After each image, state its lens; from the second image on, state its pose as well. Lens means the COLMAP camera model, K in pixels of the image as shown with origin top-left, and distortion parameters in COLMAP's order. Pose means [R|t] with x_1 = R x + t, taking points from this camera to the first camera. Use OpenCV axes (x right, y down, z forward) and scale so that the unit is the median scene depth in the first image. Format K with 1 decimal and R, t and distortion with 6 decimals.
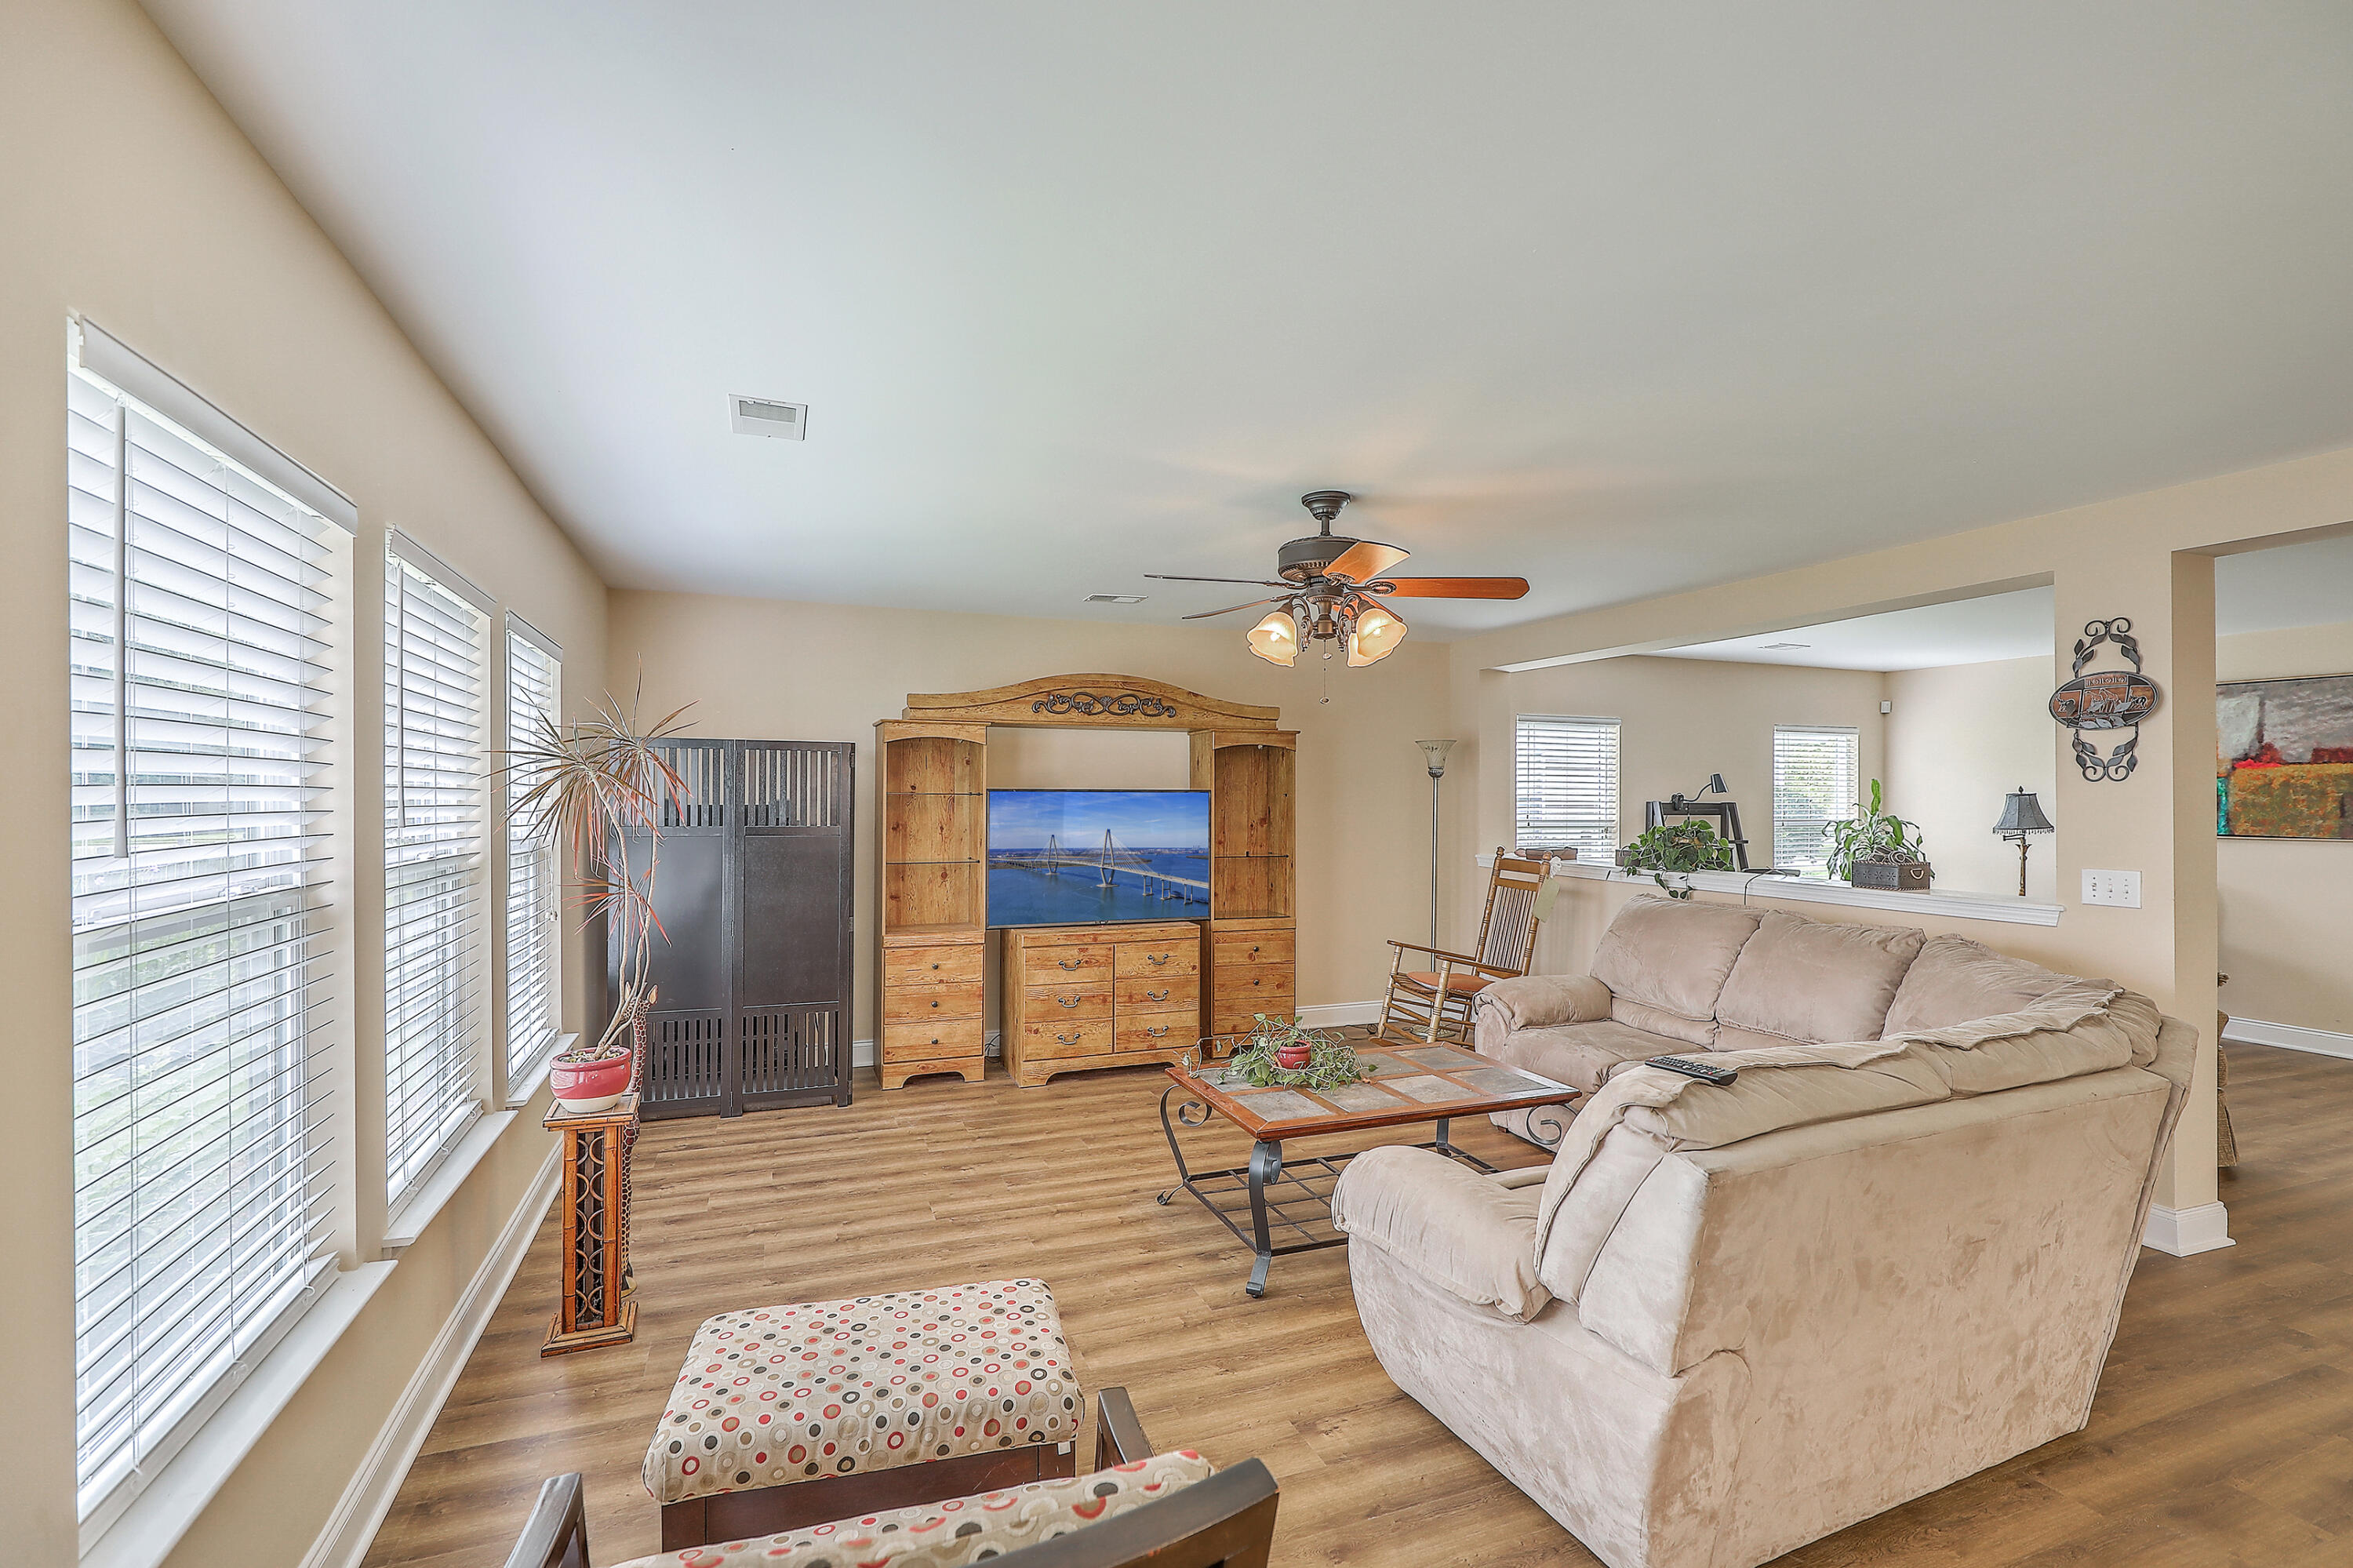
lens RADIAL K [[1064.1, 0, 1186.9], [0, 1064.1, 788.1], [0, 0, 1]] dist [-0.000202, -0.000697]
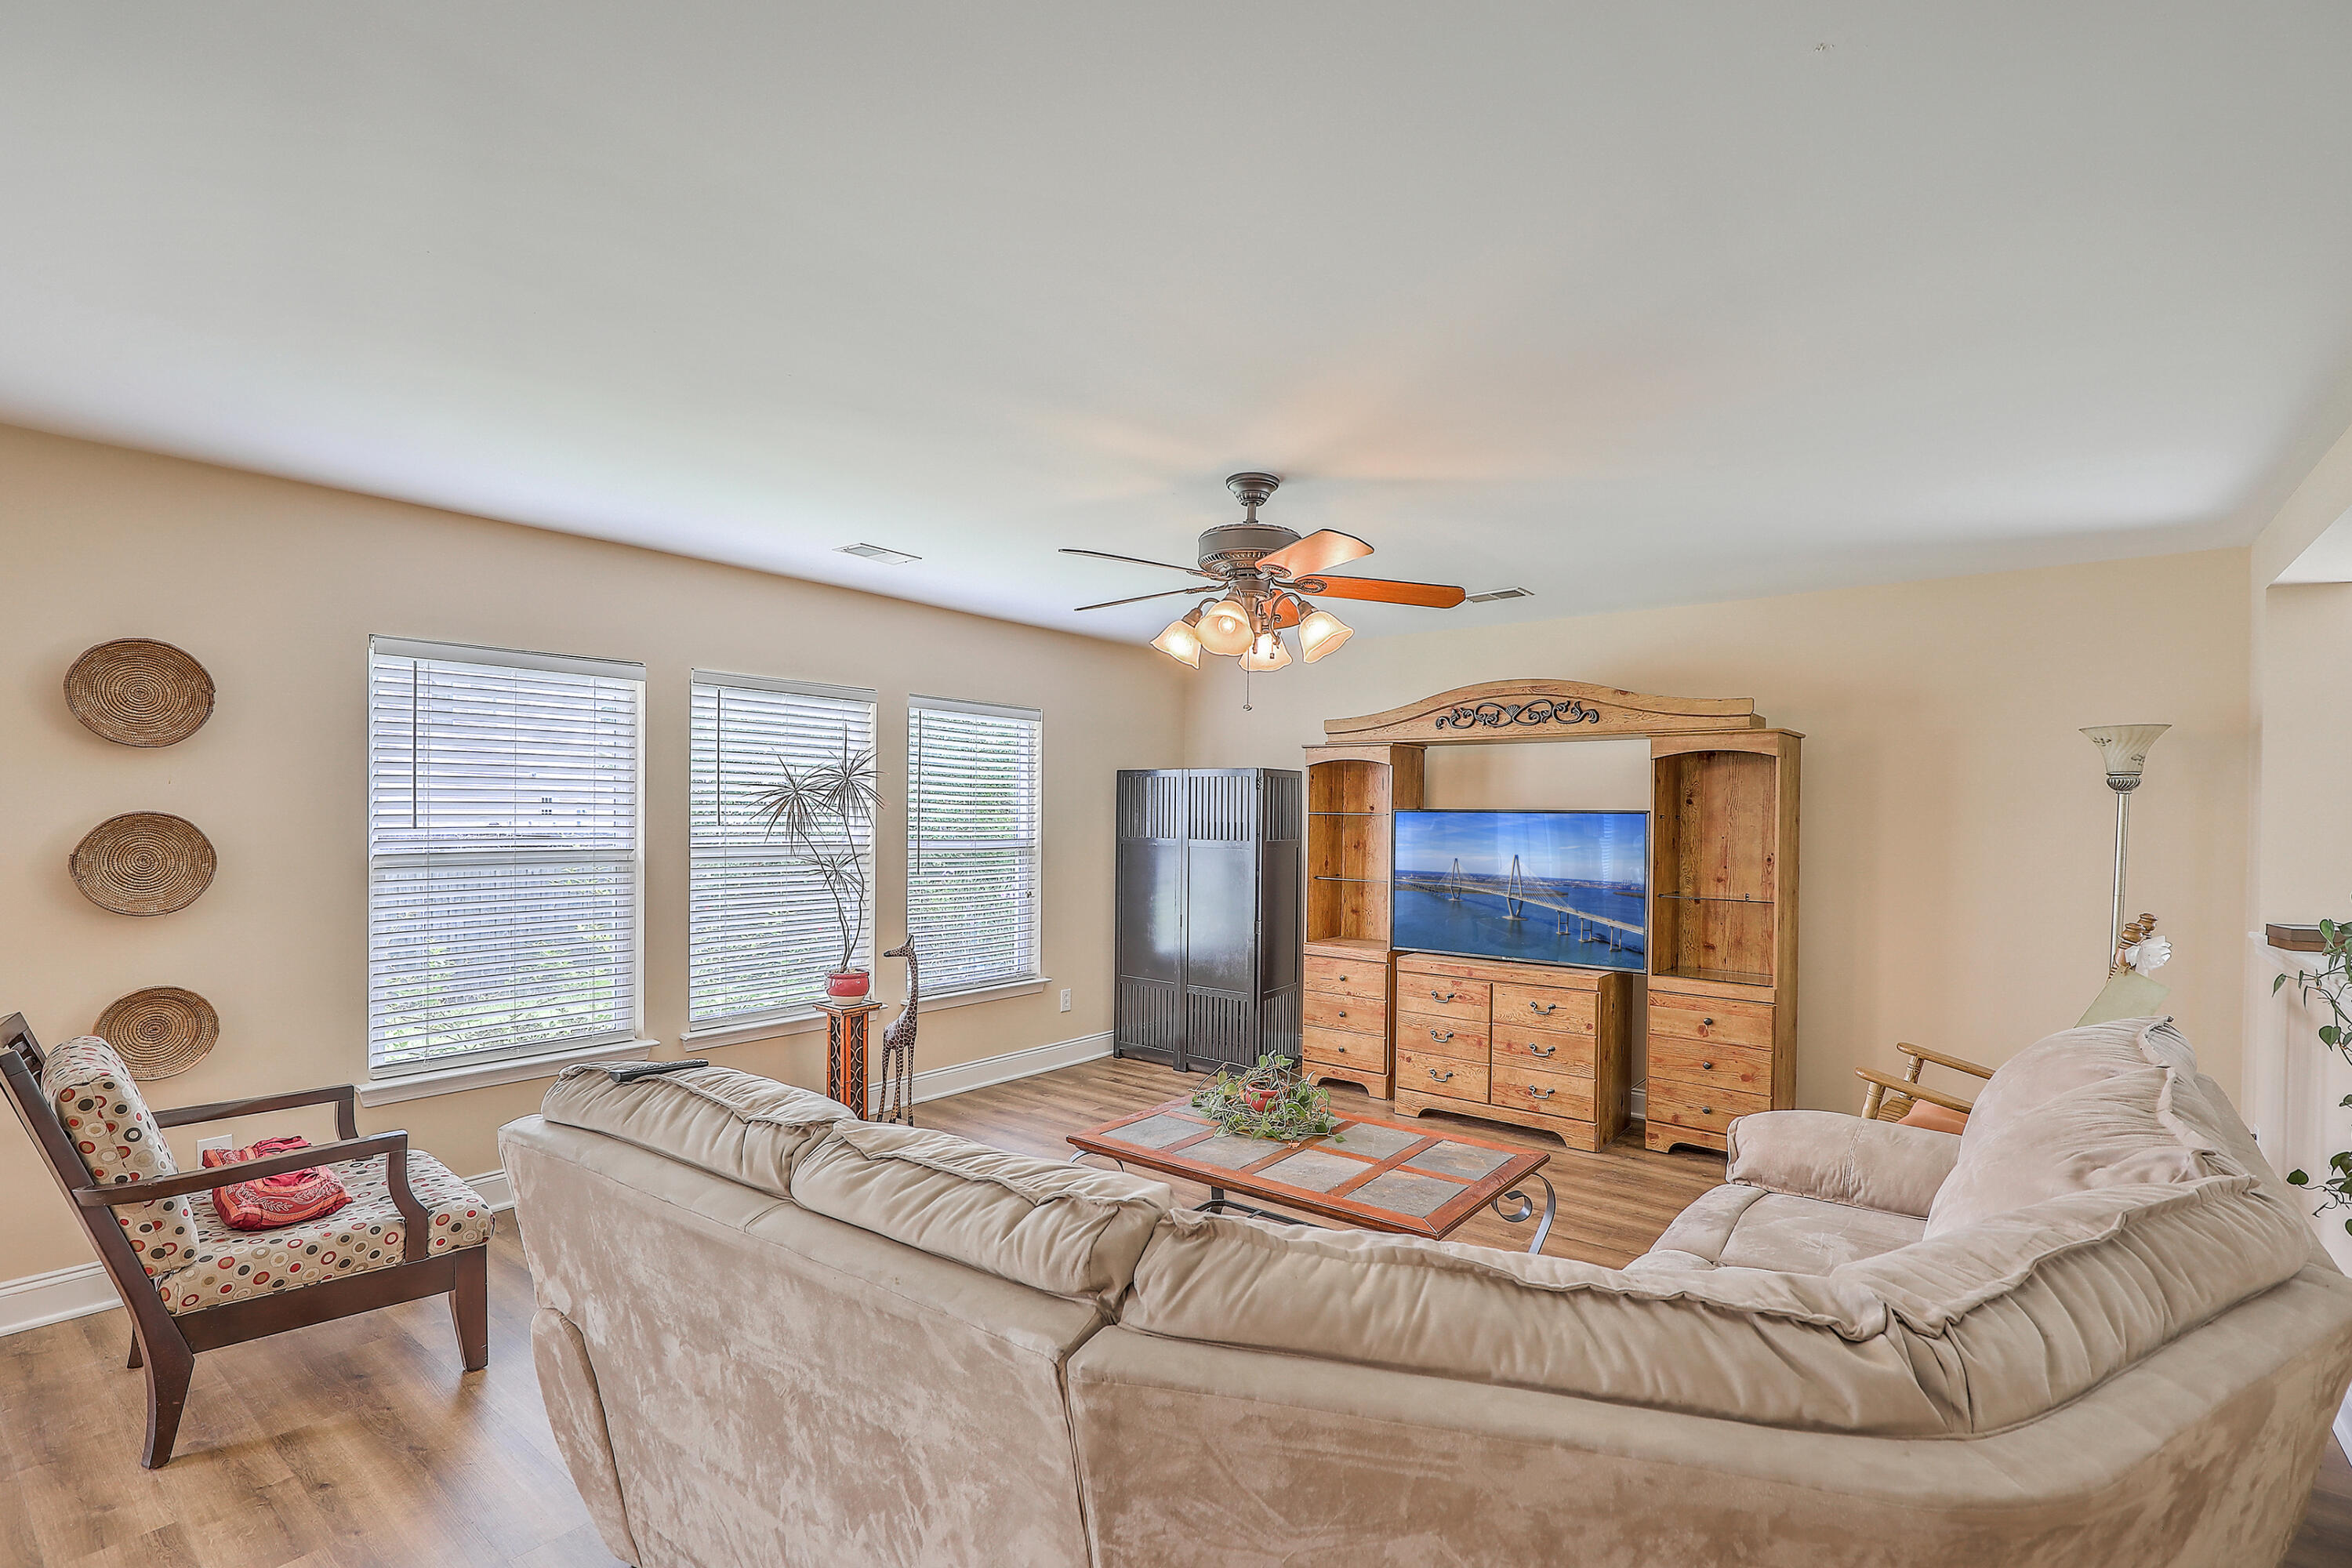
lens RADIAL K [[1070.1, 0, 1176.7], [0, 1070.1, 819.8], [0, 0, 1]] dist [0.002847, 0.000075]
pose [[0.506304, 0.008128, -0.862317, 0.570338], [-0.001344, 0.999962, 0.008637, 0.002296], [0.862354, -0.003214, 0.506295, 0.314779]]
